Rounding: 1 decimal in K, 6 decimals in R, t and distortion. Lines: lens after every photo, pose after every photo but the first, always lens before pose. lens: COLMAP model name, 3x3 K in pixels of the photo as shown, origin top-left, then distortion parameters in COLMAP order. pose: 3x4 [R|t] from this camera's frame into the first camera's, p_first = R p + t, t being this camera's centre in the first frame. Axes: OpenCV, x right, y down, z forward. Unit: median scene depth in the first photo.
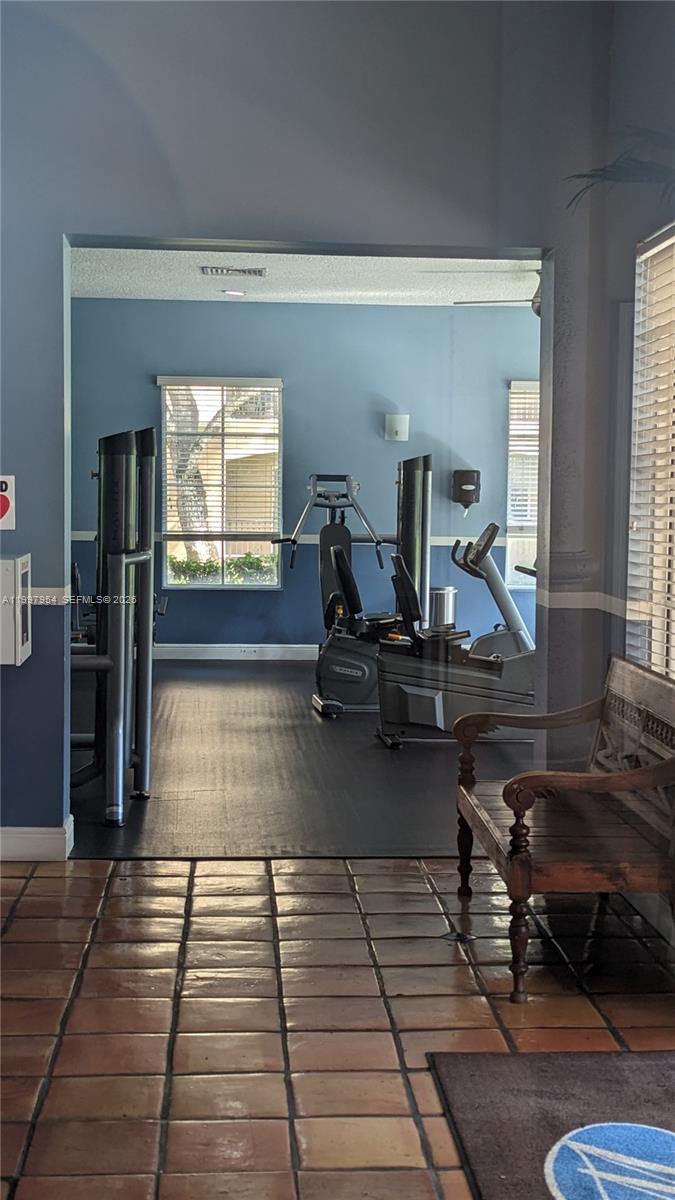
lens RADIAL K [[1627.1, 0, 337.5], [0, 1627.1, 600.0], [0, 0, 1]] dist [0.024377, -0.059515]
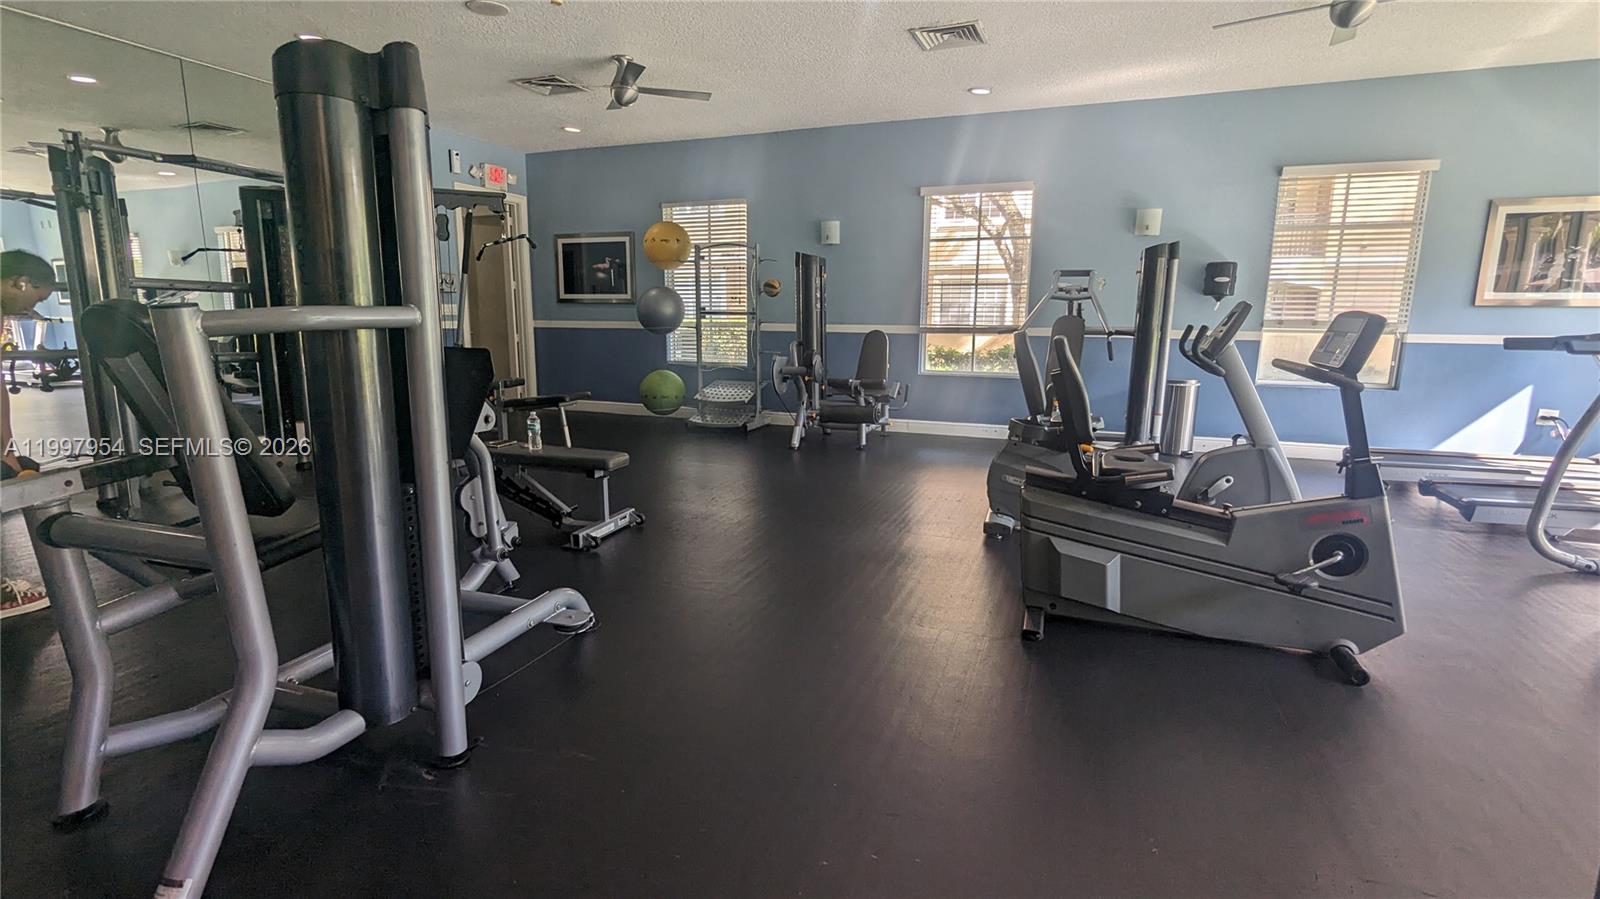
lens RADIAL K [[752.3, 0, 800.0], [0, 752.3, 449.5], [0, 0, 1]] dist [0.001911, -0.000288]
pose [[0.903062, 0.071687, -0.423486, 0.086779], [-0.027675, 0.993636, 0.109187, -0.016542], [0.428618, -0.086883, 0.899299, 0.817569]]
